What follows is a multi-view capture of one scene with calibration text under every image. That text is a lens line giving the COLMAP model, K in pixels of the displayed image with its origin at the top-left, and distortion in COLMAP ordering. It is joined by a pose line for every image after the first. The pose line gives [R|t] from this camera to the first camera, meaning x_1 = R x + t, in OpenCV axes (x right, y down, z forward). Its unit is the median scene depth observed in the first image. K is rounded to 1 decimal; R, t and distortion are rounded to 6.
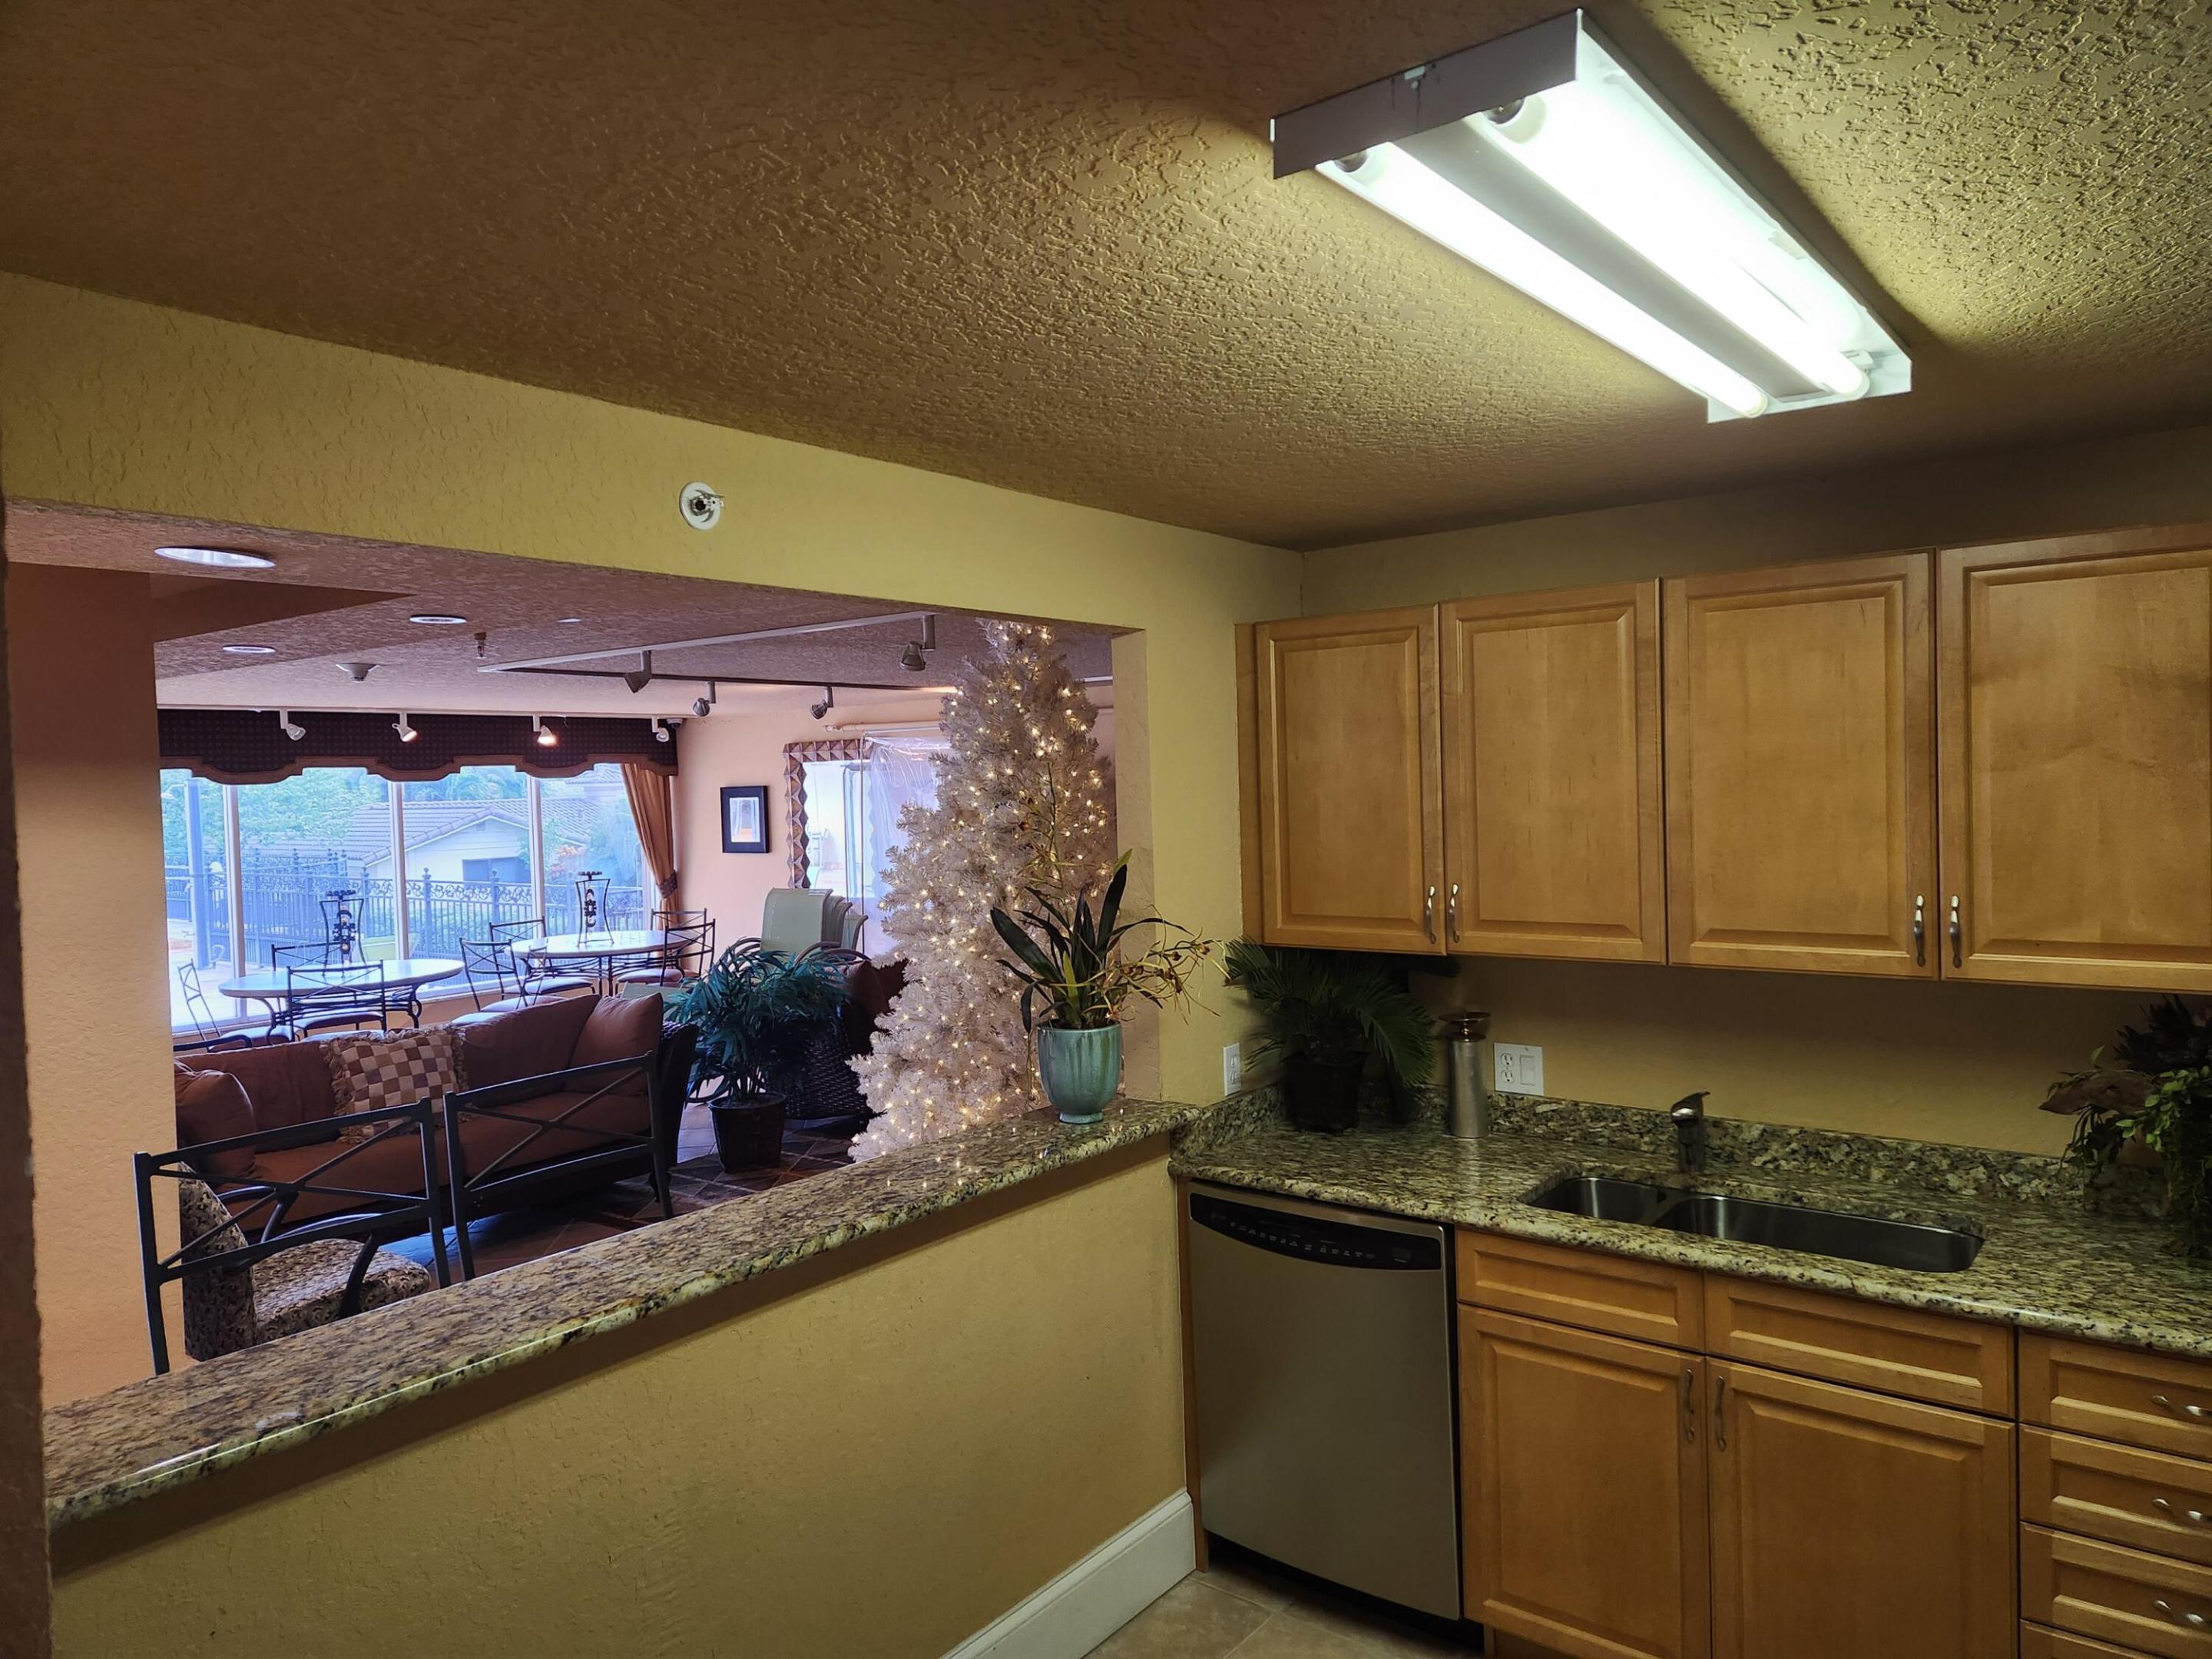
lens RADIAL K [[1473.1, 0, 1097.2], [0, 1473.1, 819.8], [0, 0, 1]] dist [0.083298, -0.077778]
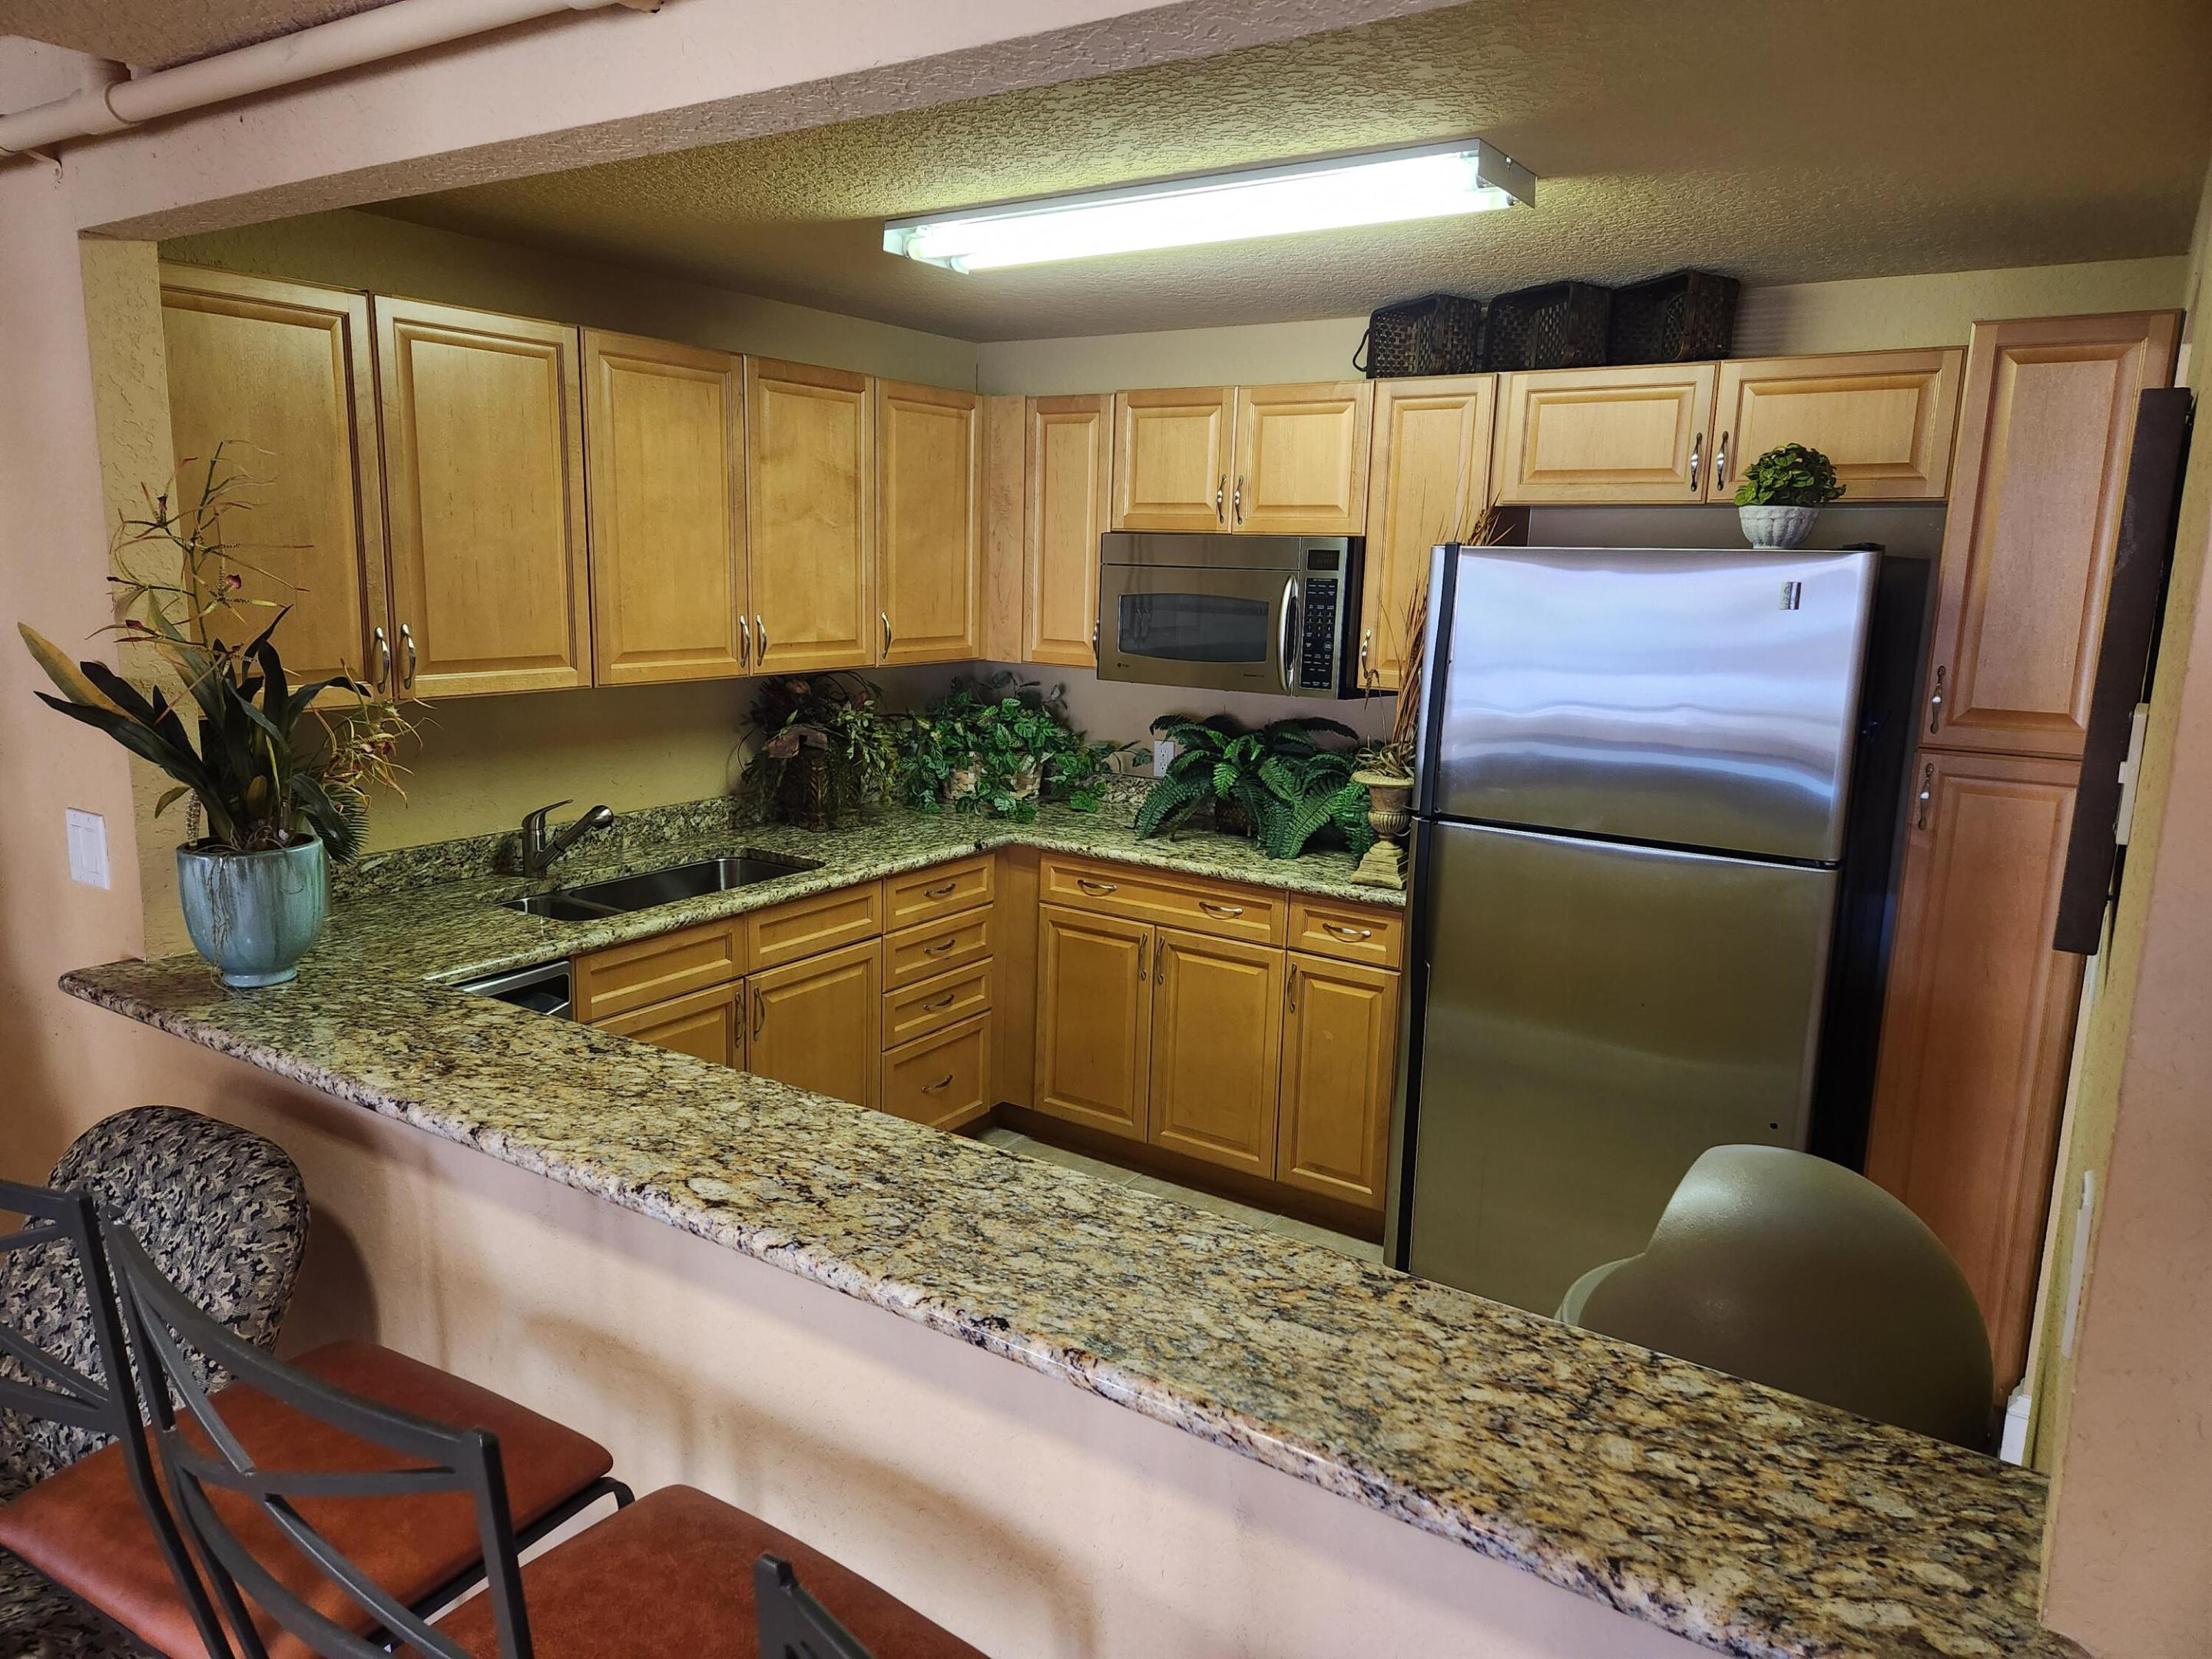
lens RADIAL K [[1473.1, 0, 1097.2], [0, 1473.1, 819.8], [0, 0, 1]] dist [0.083298, -0.077778]
pose [[-0.078657, -0.153805, 0.984966, -0.826130], [0.003713, 0.987975, 0.154571, 0.025239], [-0.996895, 0.015815, -0.077140, 0.759898]]
